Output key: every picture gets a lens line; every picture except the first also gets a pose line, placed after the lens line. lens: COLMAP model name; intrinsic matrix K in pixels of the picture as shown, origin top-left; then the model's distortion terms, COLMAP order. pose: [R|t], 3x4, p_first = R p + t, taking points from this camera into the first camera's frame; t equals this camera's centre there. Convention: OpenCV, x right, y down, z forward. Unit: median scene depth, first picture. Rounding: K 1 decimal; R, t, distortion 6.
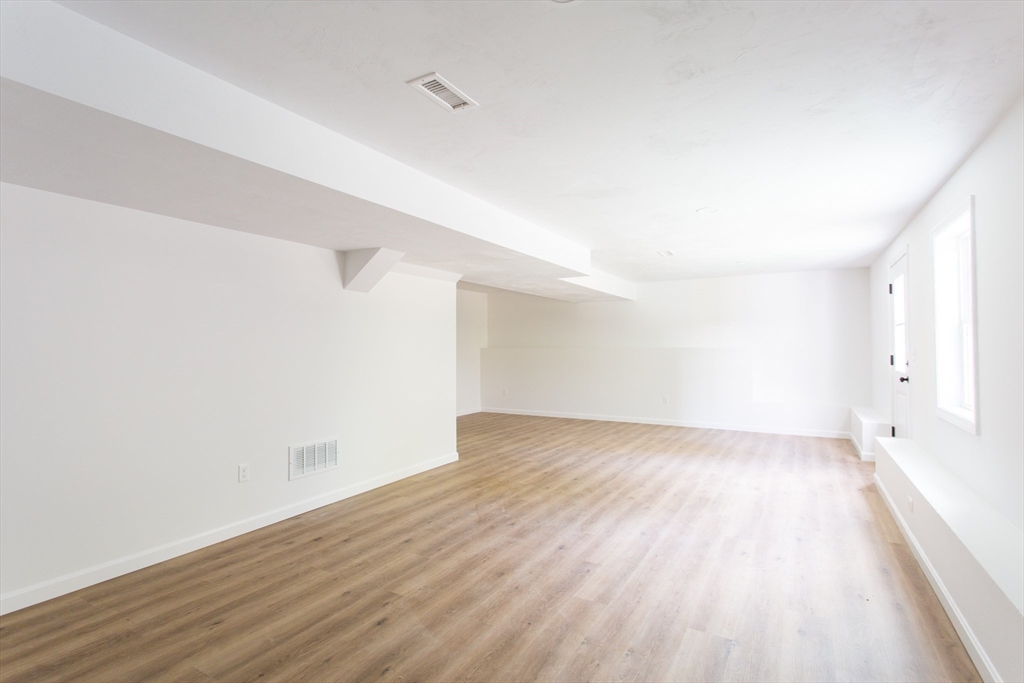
lens RADIAL K [[491.1, 0, 507.2], [0, 491.1, 344.4], [0, 0, 1]] dist [0.000463, 0.000841]
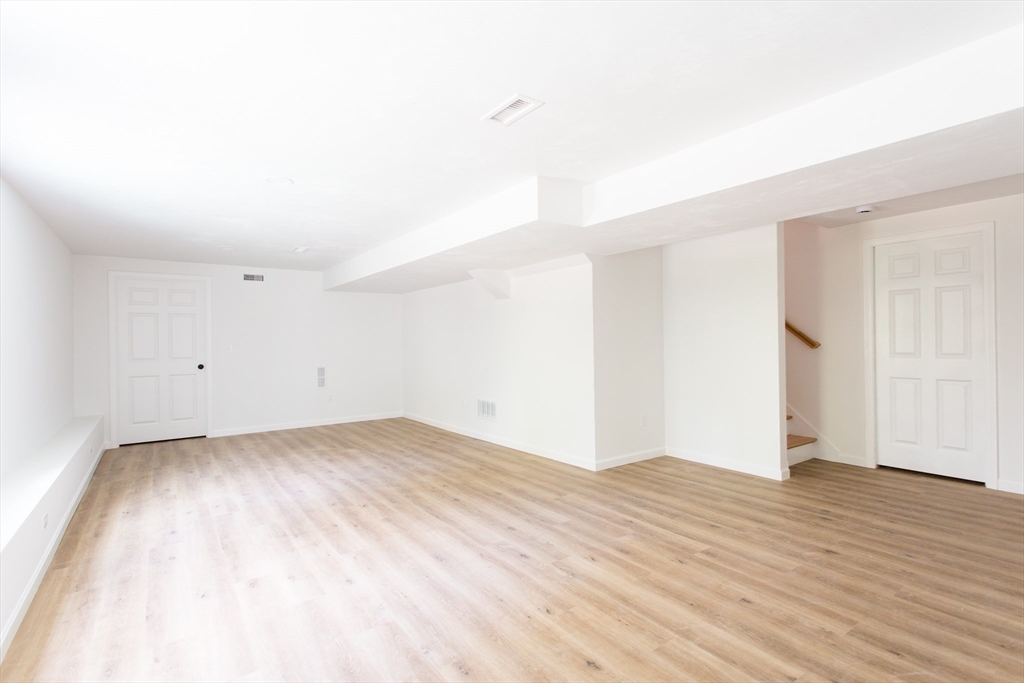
lens RADIAL K [[491.1, 0, 508.1], [0, 491.1, 340.5], [0, 0, 1]] dist [0.000463, 0.000841]
pose [[-0.399801, 0.010941, -0.916537, 0.965356], [0.021720, 0.999761, 0.002460, 0.006527], [0.916345, -0.018924, -0.399943, 1.589077]]
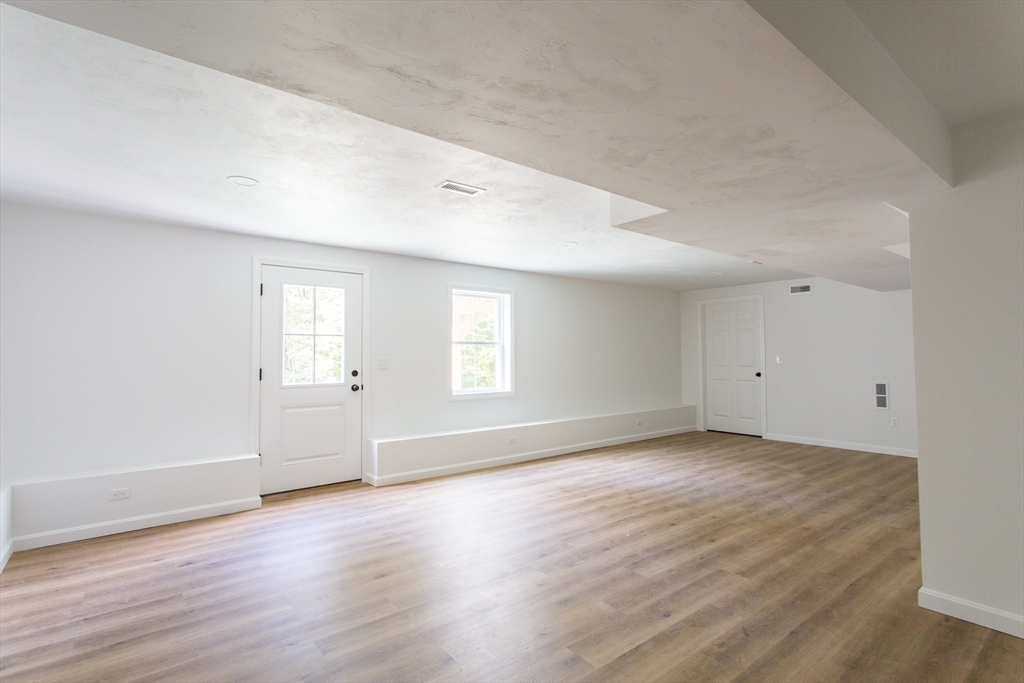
lens RADIAL K [[491.1, 0, 512.2], [0, 491.1, 343.5], [0, 0, 1]] dist [0.000463, 0.000841]
pose [[-0.935060, 0.020507, 0.353896, 0.107230], [0.009019, 0.999378, -0.034080, 0.013104], [-0.354375, -0.028675, -0.934663, 2.050154]]
